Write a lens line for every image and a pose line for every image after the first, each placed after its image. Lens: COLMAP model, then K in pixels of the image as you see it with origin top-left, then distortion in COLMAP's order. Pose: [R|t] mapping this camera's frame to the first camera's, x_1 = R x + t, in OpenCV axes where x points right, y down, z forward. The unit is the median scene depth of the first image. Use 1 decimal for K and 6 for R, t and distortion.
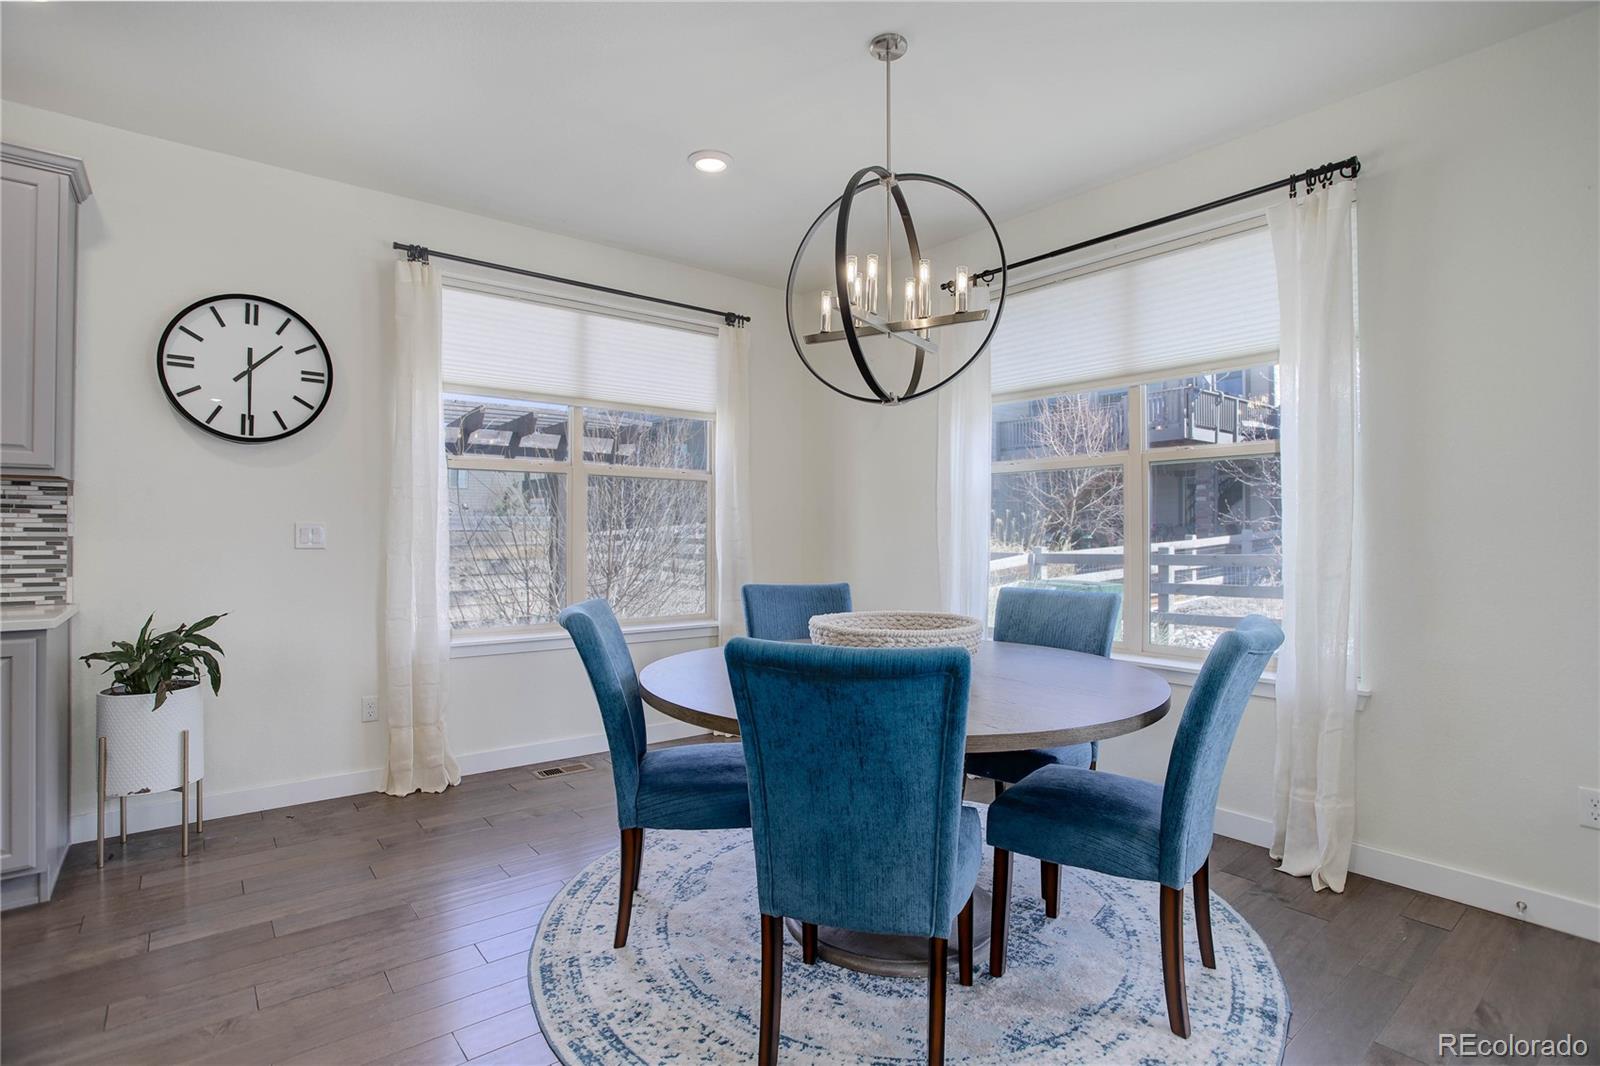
lens RADIAL K [[779.8, 0, 793.1], [0, 779.8, 527.3], [0, 0, 1]] dist [-0.063883, 0.023812]
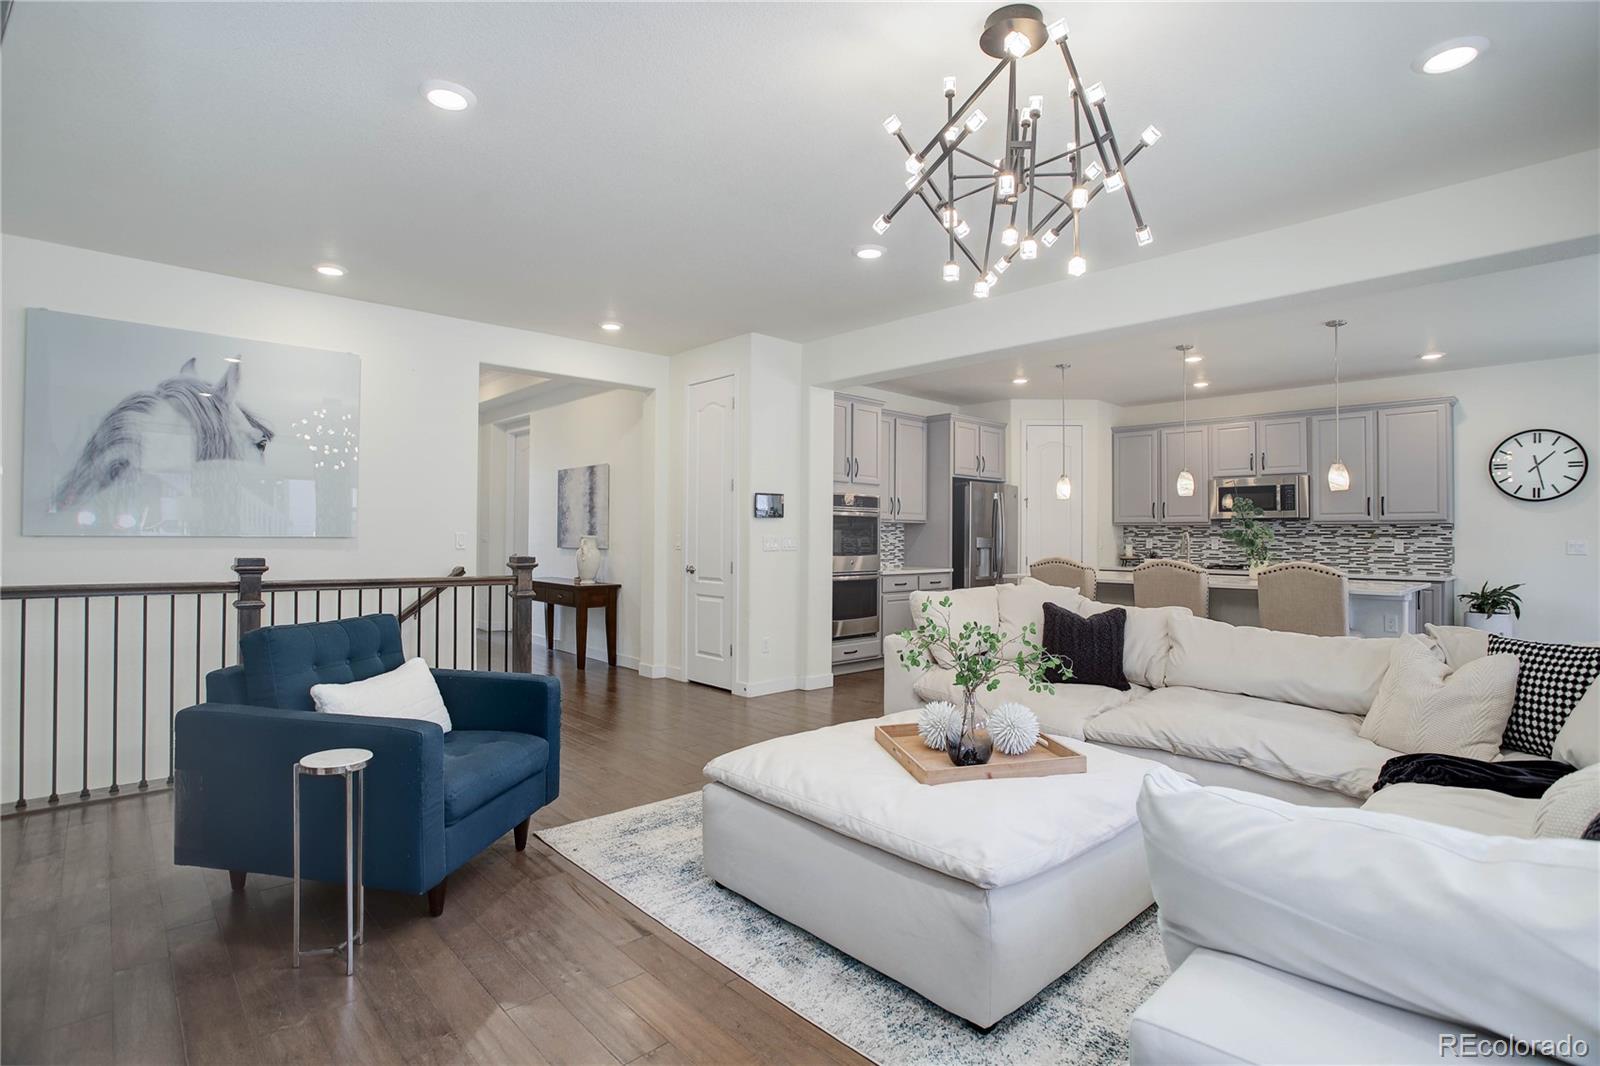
lens RADIAL K [[779.8, 0, 792.1], [0, 779.8, 527.6], [0, 0, 1]] dist [-0.063883, 0.023812]
pose [[0.084969, -0.013538, -0.996292, 1.221635], [0.003389, 0.999906, -0.013298, -0.023927], [0.996378, -0.002247, 0.085007, -1.276742]]
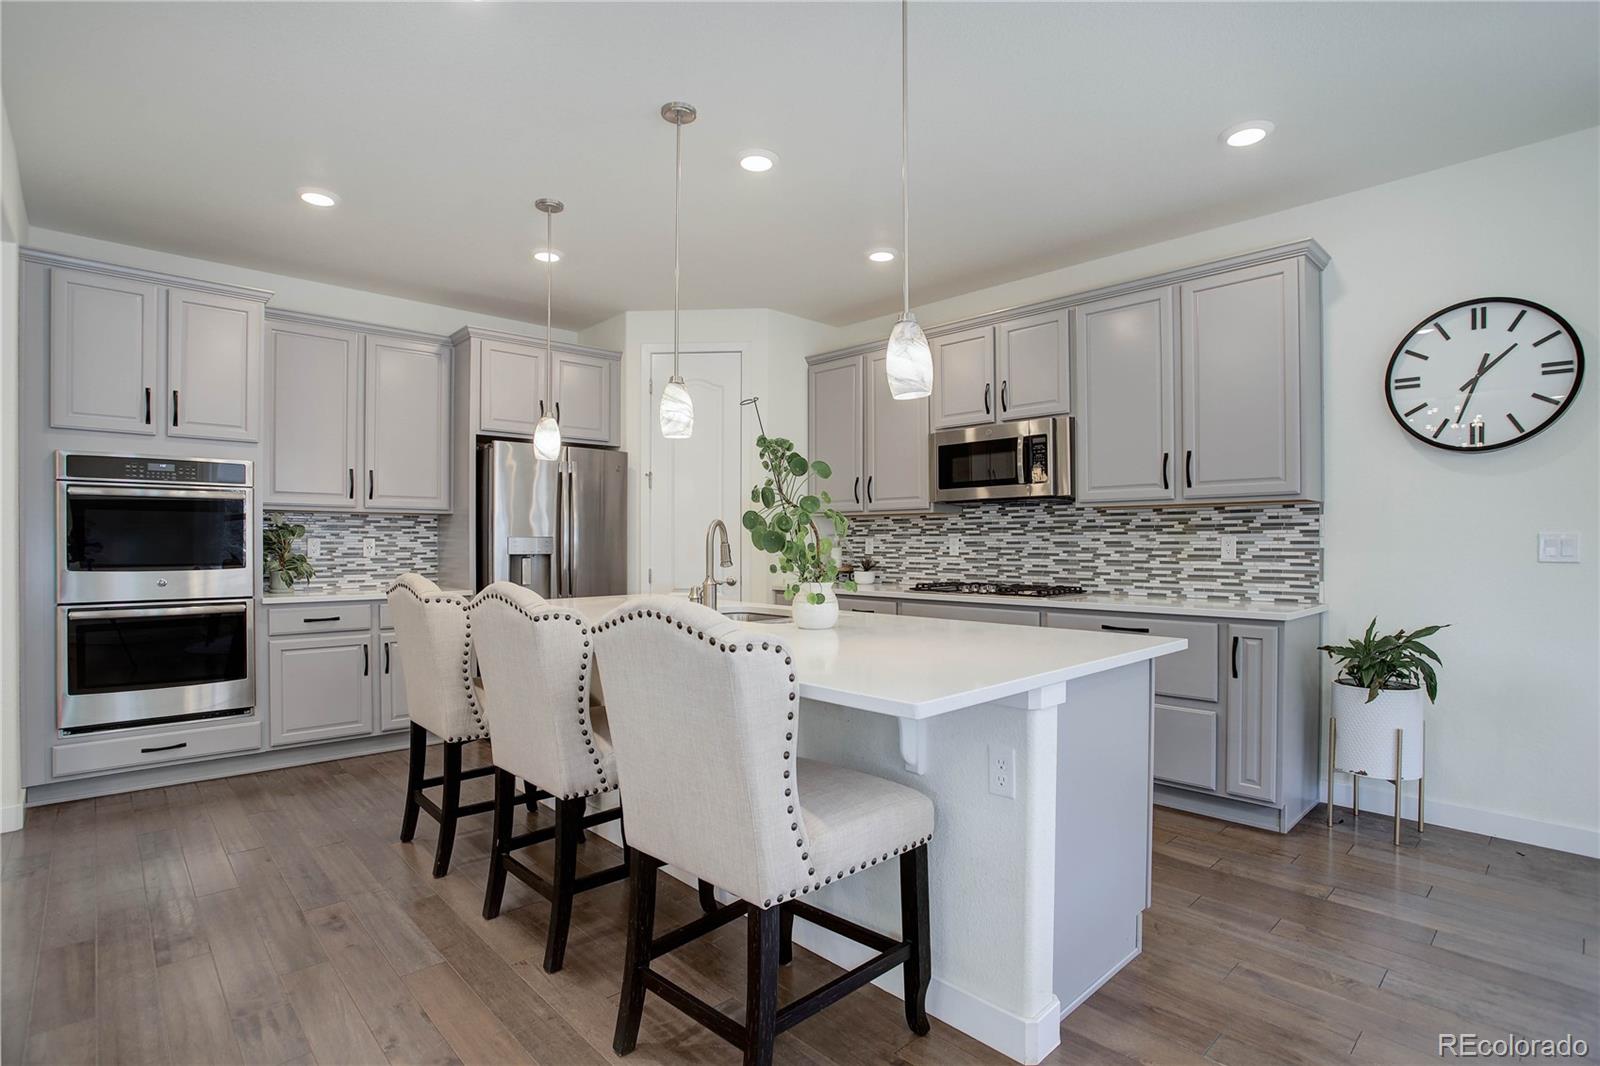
lens RADIAL K [[779.8, 0, 799.9], [0, 779.8, 548.1], [0, 0, 1]] dist [-0.063883, 0.023812]
pose [[0.081818, 0.001617, -0.996646, 0.185008], [0.009595, 0.999951, 0.002410, 0.001121], [0.996601, -0.009760, 0.081798, 0.060835]]
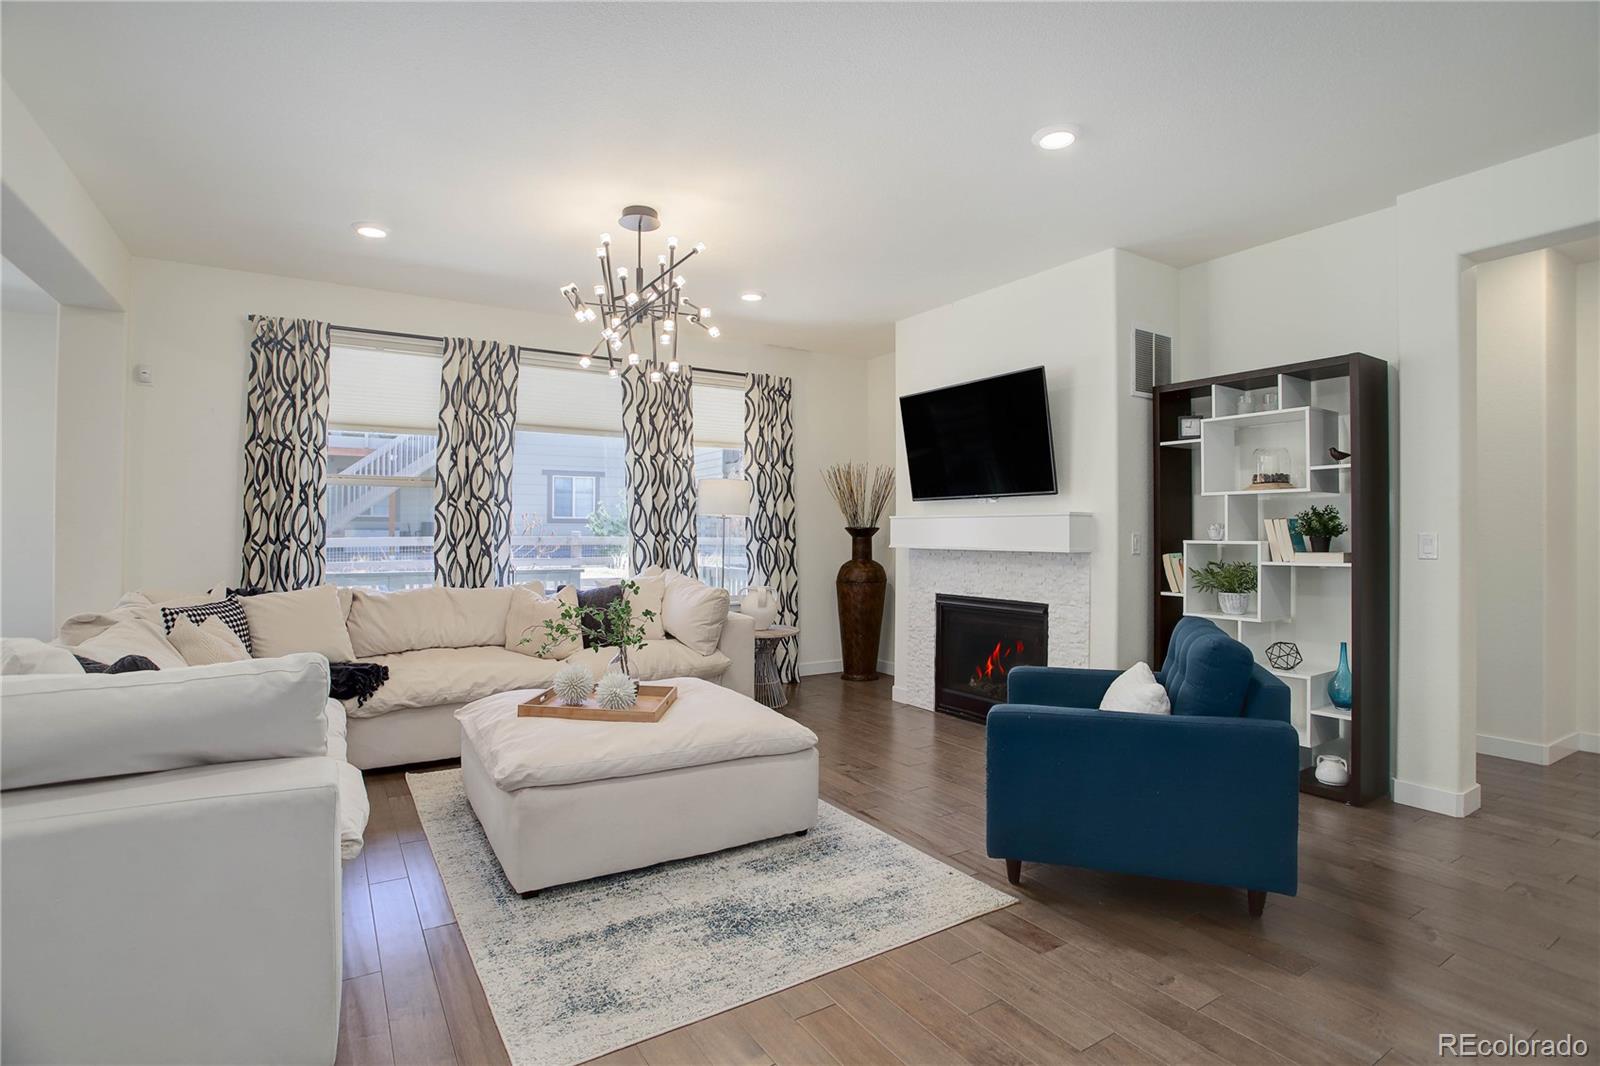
lens RADIAL K [[779.8, 0, 777.3], [0, 779.8, 538.0], [0, 0, 1]] dist [-0.063883, 0.023812]
pose [[0.129667, -0.013566, 0.991465, -0.789797], [-0.014476, 0.999774, 0.015573, -0.034656], [-0.991452, -0.016372, 0.129441, -1.383138]]
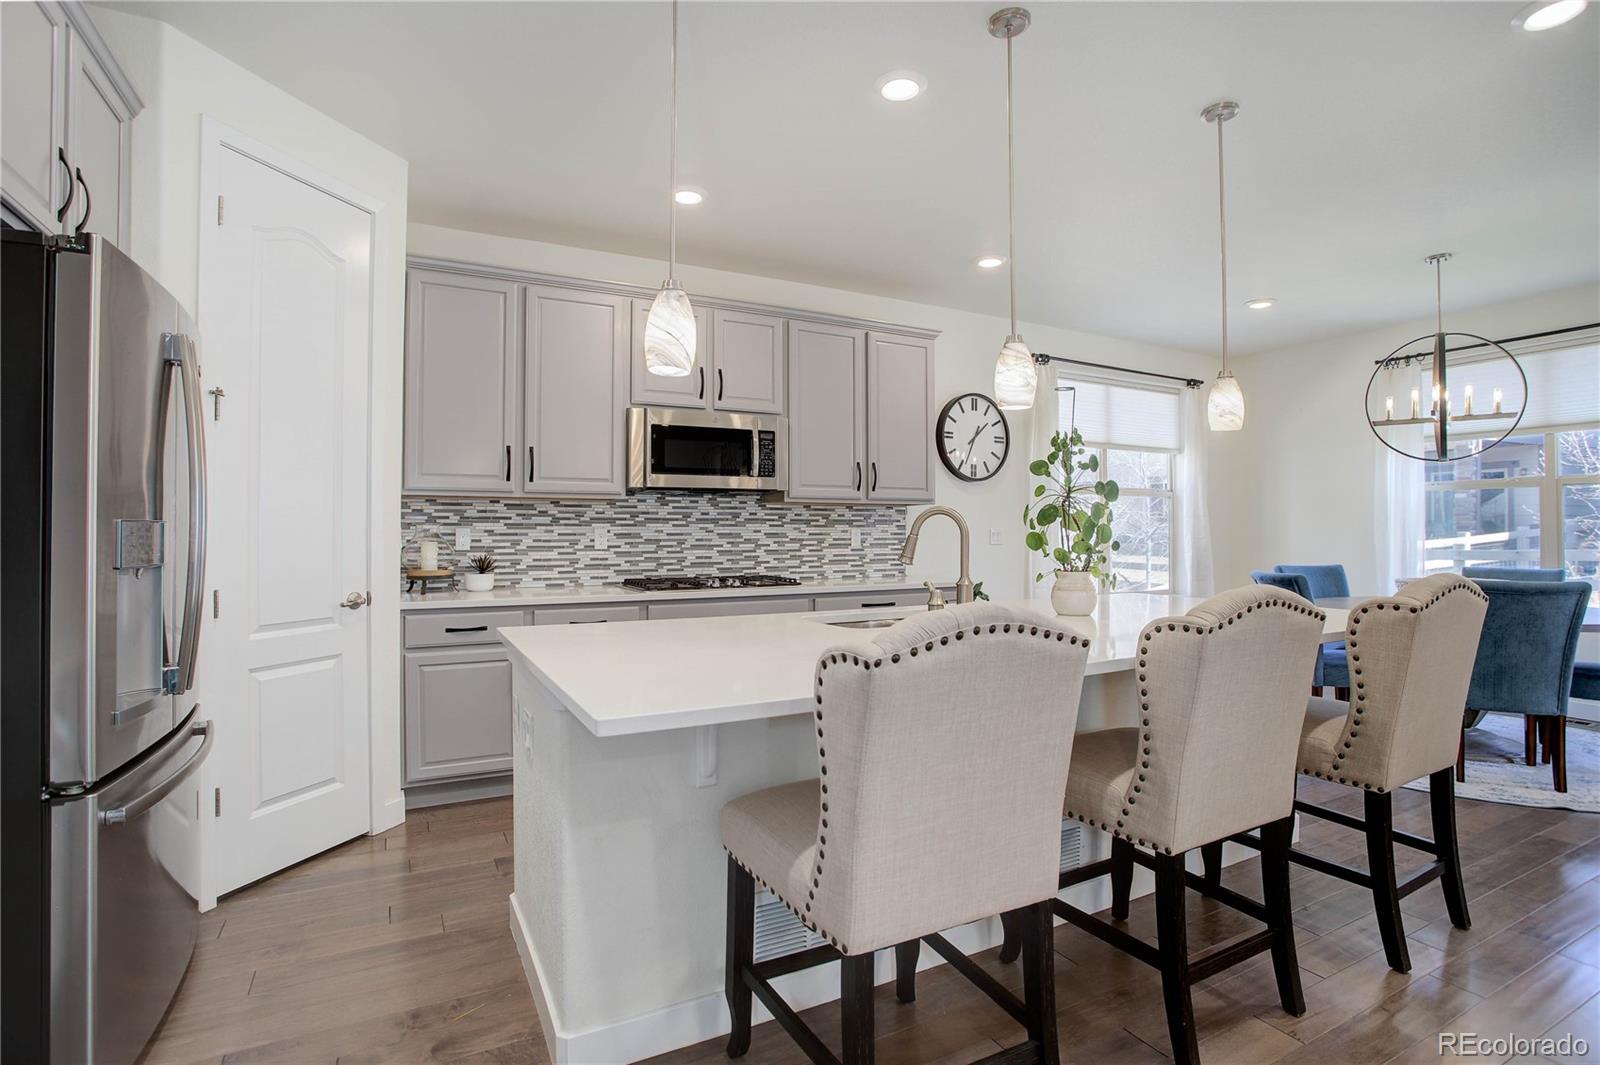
lens RADIAL K [[779.8, 0, 794.2], [0, 779.8, 528.8], [0, 0, 1]] dist [-0.063883, 0.023812]
pose [[0.982225, -0.007810, -0.187543, -0.864712], [0.008142, 0.999966, 0.001004, -0.012458], [0.187529, -0.002513, 0.982256, -0.840280]]
